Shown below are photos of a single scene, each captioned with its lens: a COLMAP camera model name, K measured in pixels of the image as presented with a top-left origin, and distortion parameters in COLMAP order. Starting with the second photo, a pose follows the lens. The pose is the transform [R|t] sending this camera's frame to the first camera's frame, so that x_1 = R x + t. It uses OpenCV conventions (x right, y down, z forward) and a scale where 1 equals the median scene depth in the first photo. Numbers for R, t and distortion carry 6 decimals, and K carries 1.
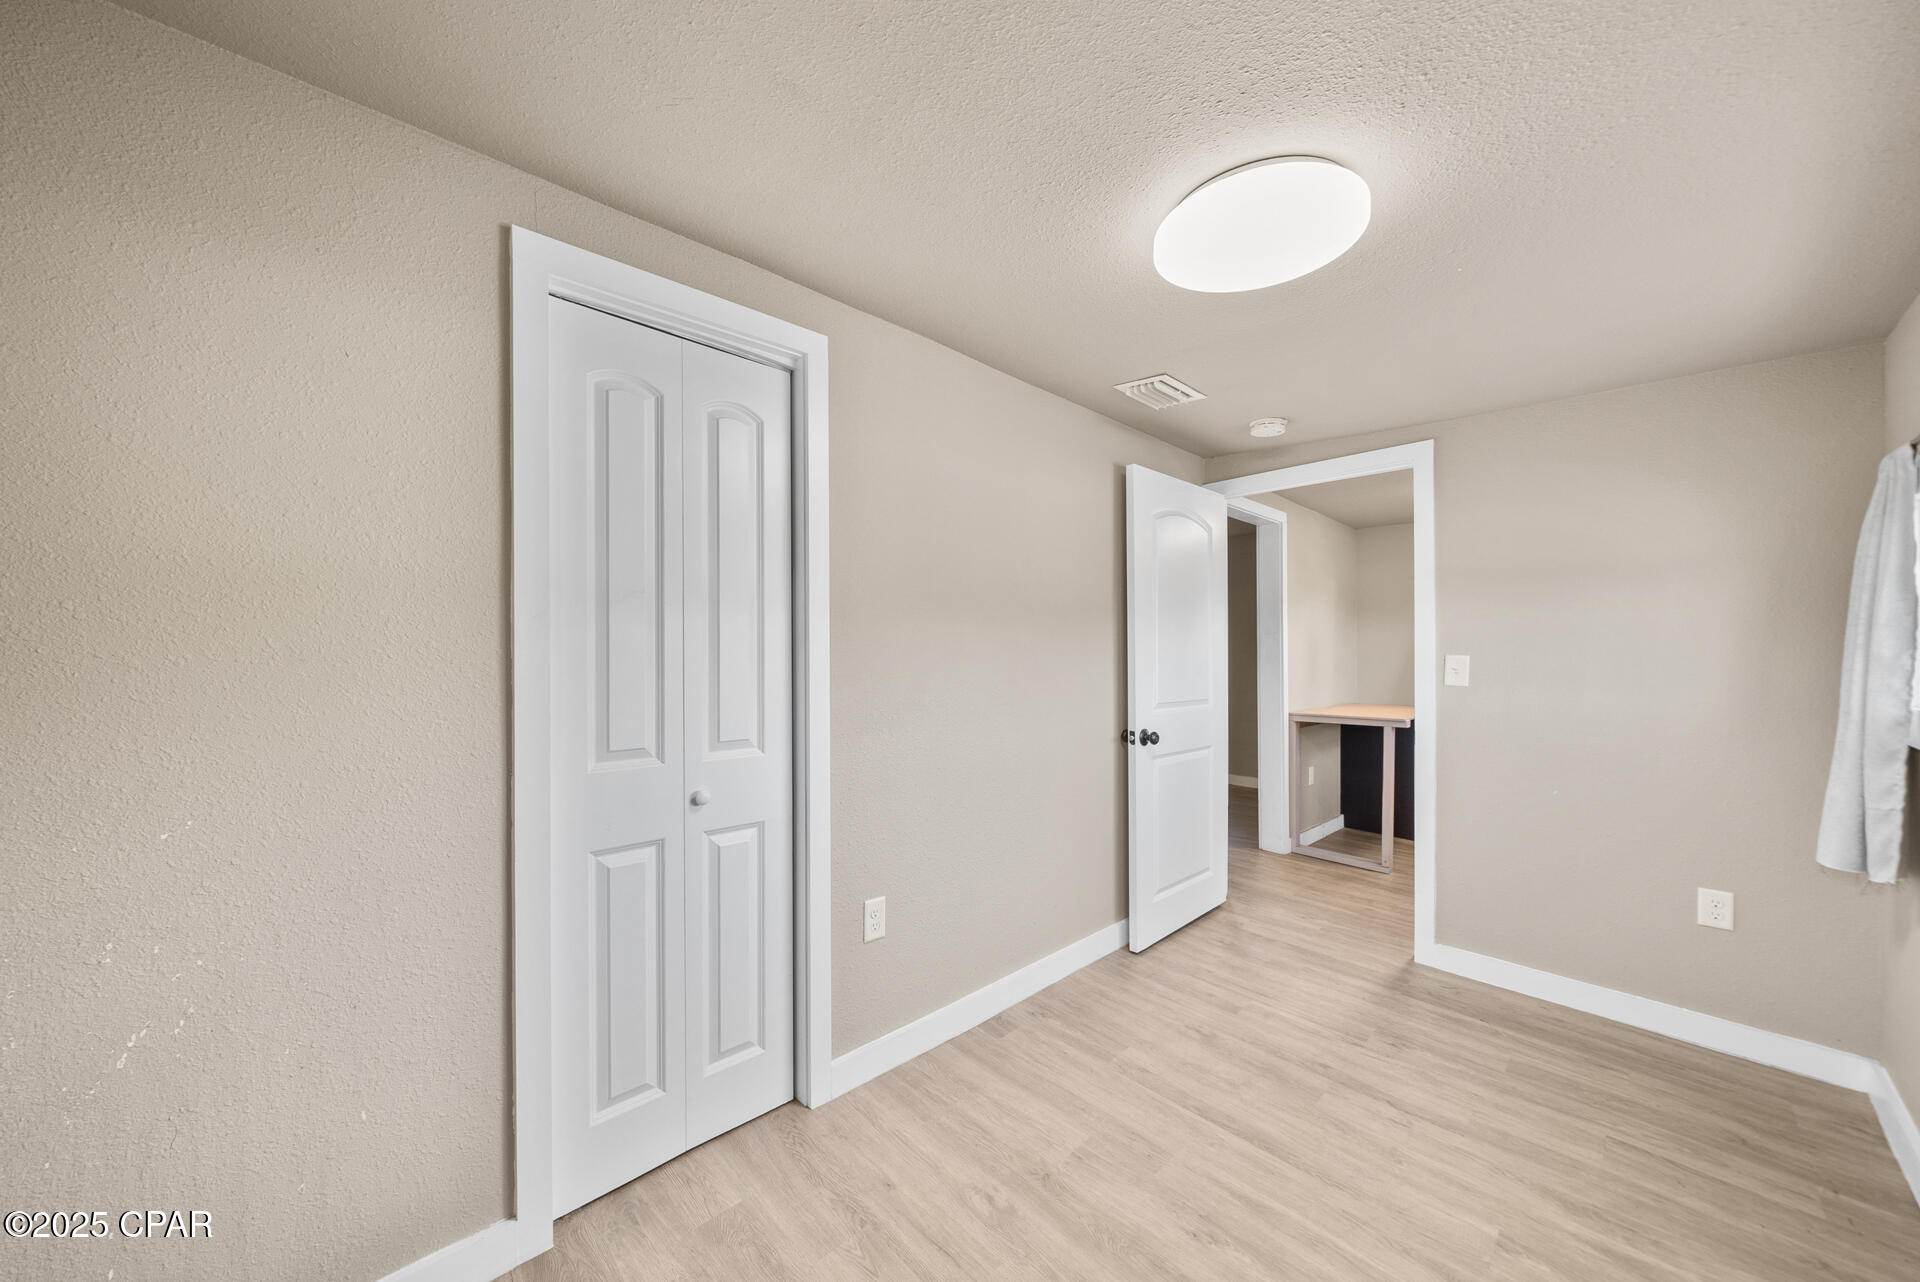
lens RADIAL K [[667.1, 0, 958.6], [0, 667.1, 647.5], [0, 0, 1]] dist [-0.005623, -0.000142]
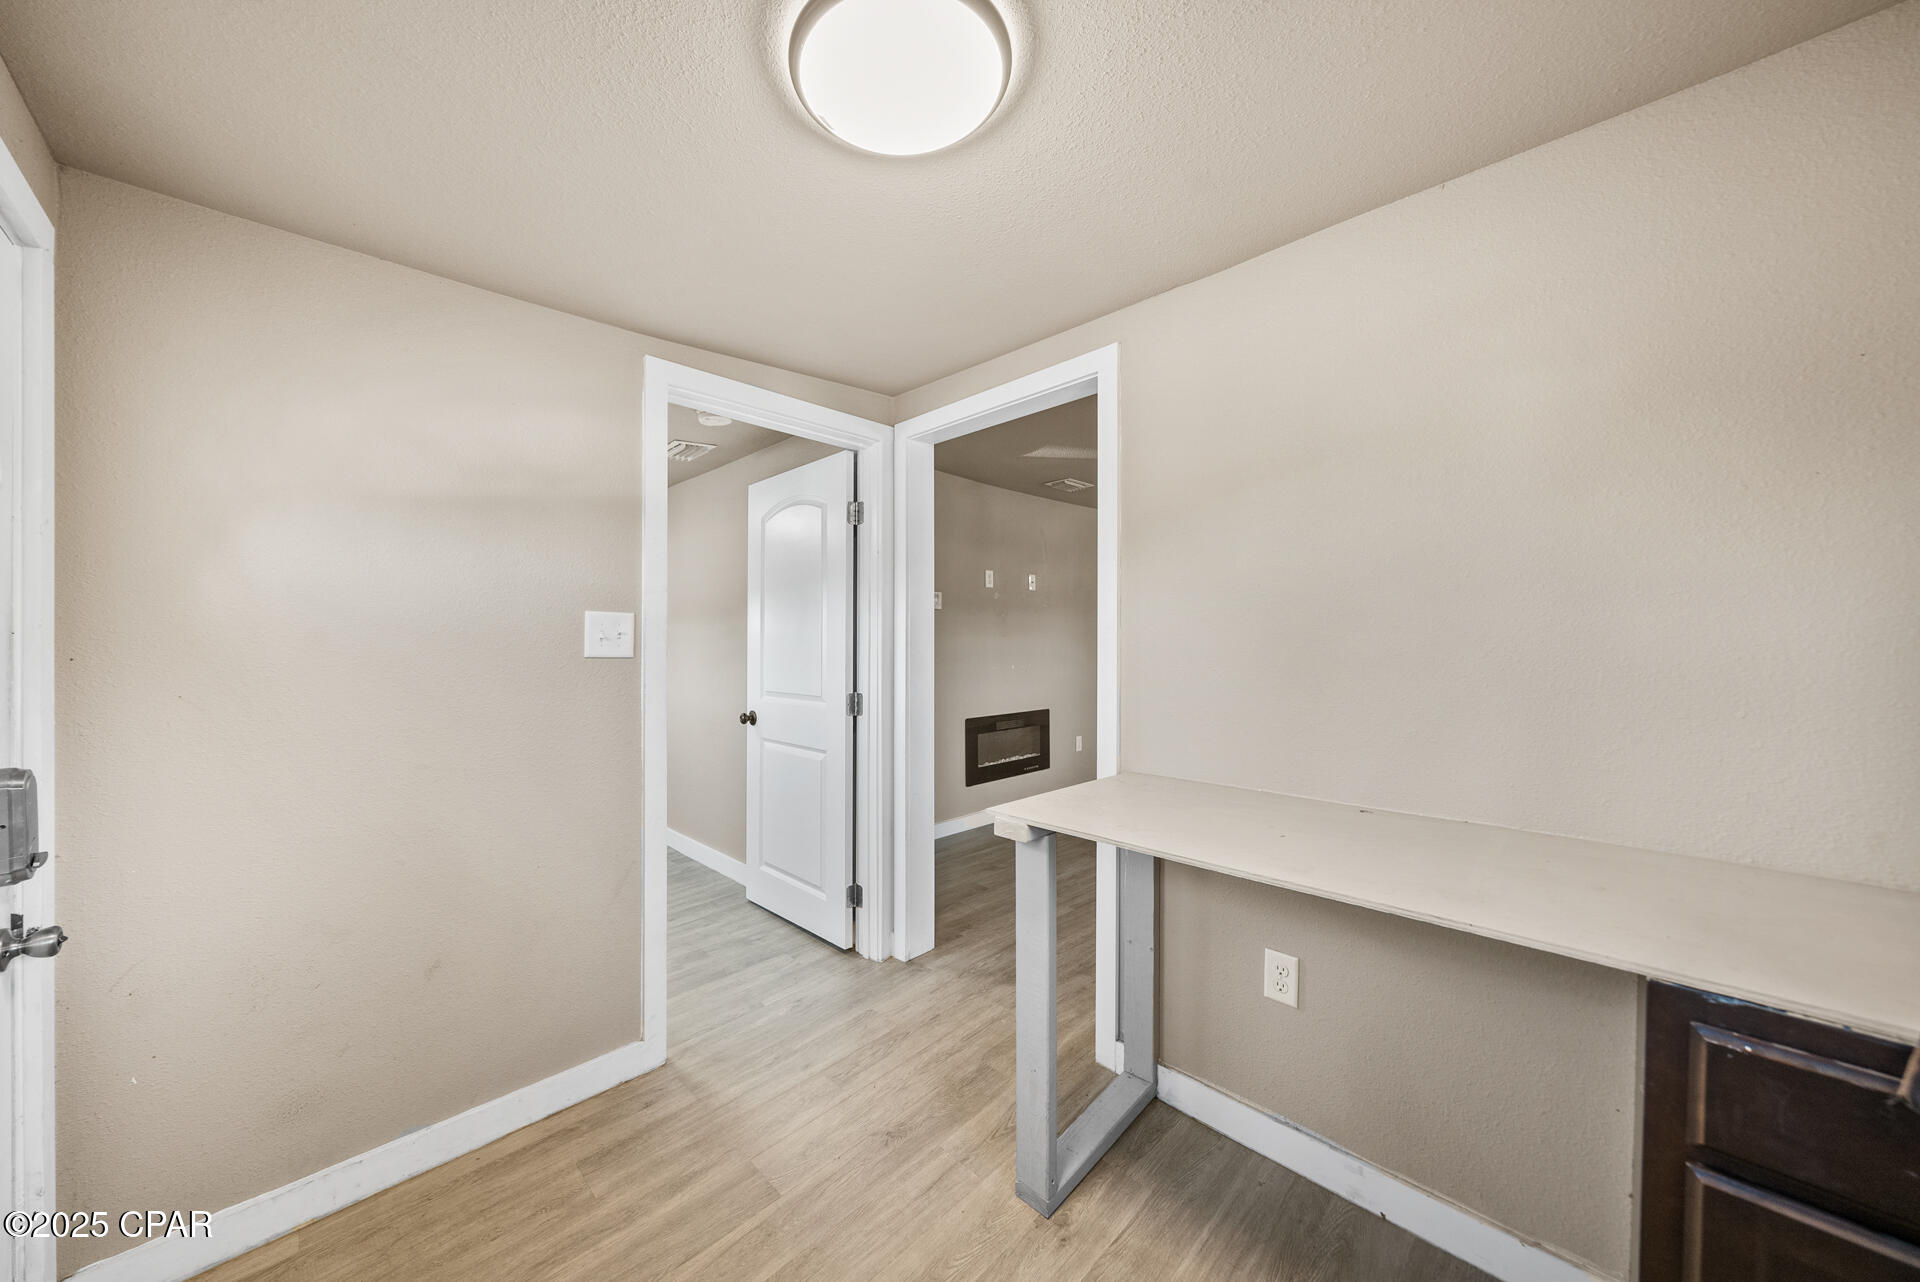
lens RADIAL K [[667.1, 0, 961.3], [0, 667.1, 649.9], [0, 0, 1]] dist [-0.005623, -0.000142]
pose [[0.042884, -0.008385, -0.999045, 2.475666], [-0.011771, 0.999891, -0.008897, 0.039769], [0.999011, 0.012141, 0.042780, 2.231335]]
